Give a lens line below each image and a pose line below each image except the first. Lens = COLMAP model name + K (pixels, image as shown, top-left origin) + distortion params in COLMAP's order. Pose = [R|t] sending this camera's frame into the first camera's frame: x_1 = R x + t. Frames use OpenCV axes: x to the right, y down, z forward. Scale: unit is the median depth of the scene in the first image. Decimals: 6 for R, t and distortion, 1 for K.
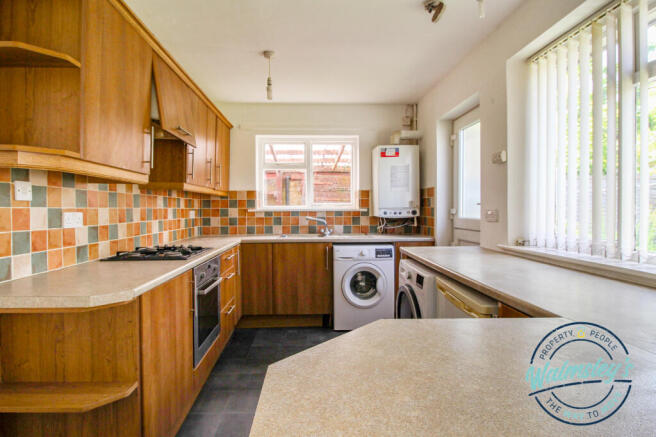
lens RADIAL K [[344.3, 0, 327.2], [0, 344.3, 208.0], [0, 0, 1]] dist [0.000088, -0.000393]
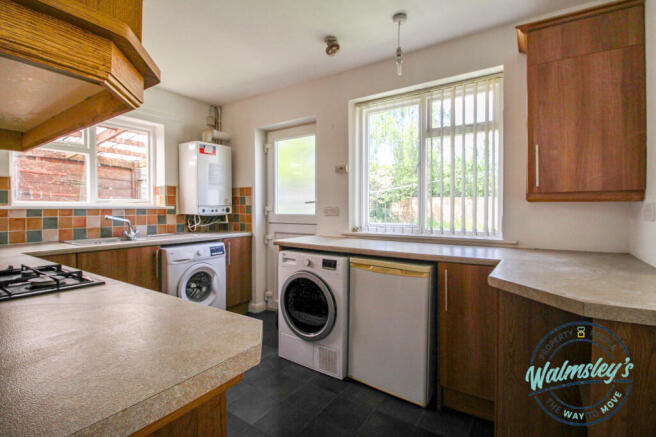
lens RADIAL K [[307.5, 0, 341.6], [0, 307.5, 206.3], [0, 0, 1]] dist [-0.028149, -0.001241]
pose [[0.589696, 0.007002, 0.807595, -0.297232], [-0.002067, 0.999972, -0.007160, 0.007718], [-0.807623, 0.002553, 0.589694, 0.166037]]
